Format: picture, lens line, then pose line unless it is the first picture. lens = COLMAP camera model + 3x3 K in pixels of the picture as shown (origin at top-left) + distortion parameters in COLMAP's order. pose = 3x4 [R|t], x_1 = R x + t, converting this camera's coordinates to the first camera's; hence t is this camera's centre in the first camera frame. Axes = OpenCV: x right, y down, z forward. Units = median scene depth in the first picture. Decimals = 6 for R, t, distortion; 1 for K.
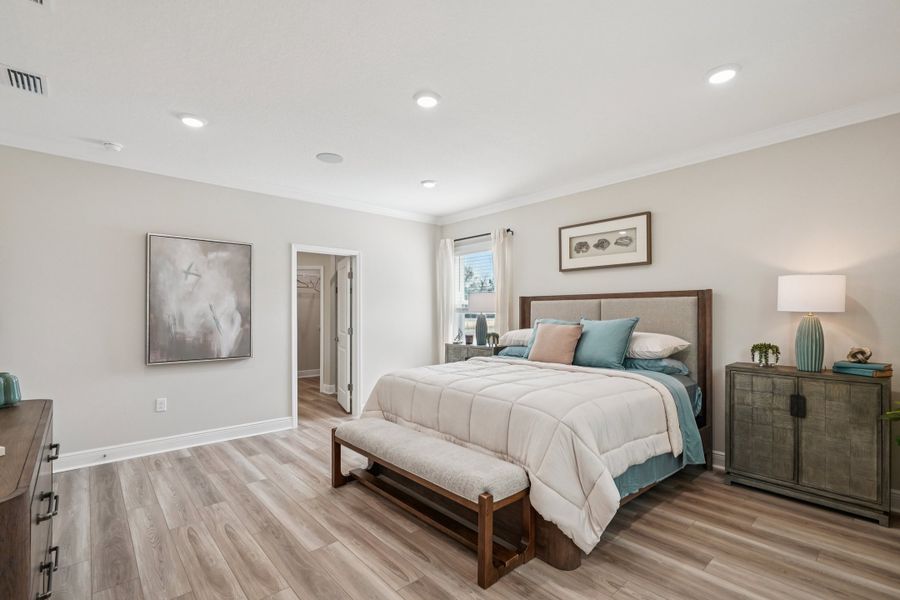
lens RADIAL K [[410.5, 0, 447.3], [0, 410.5, 310.7], [0, 0, 1]] dist [0.001086, 0.000671]
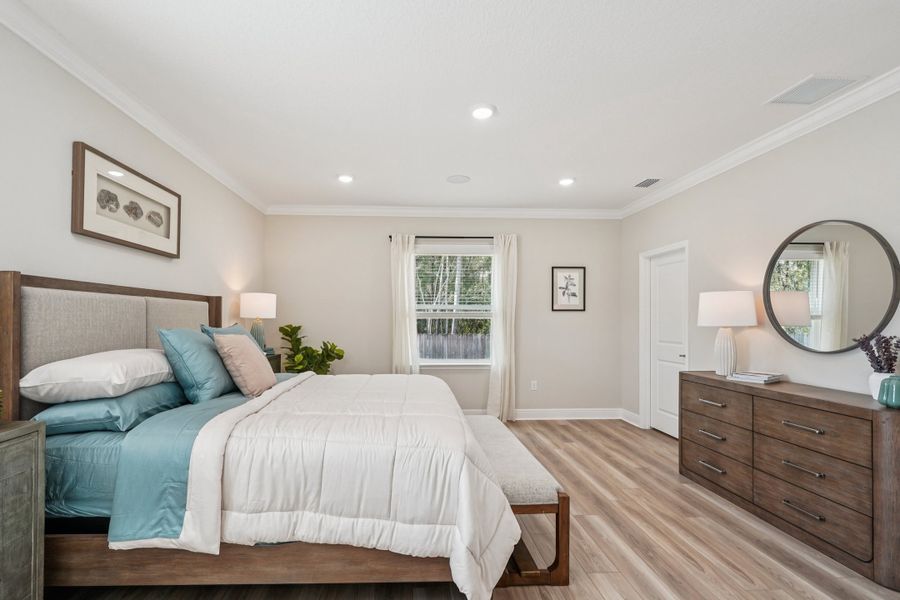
lens RADIAL K [[410.5, 0, 447.3], [0, 410.5, 310.7], [0, 0, 1]] dist [0.001086, 0.000671]
pose [[-0.801376, 0.016946, 0.597920, -0.643666], [0.002773, 0.999693, -0.024616, 0.016956], [-0.598154, -0.018069, -0.801177, 2.025584]]
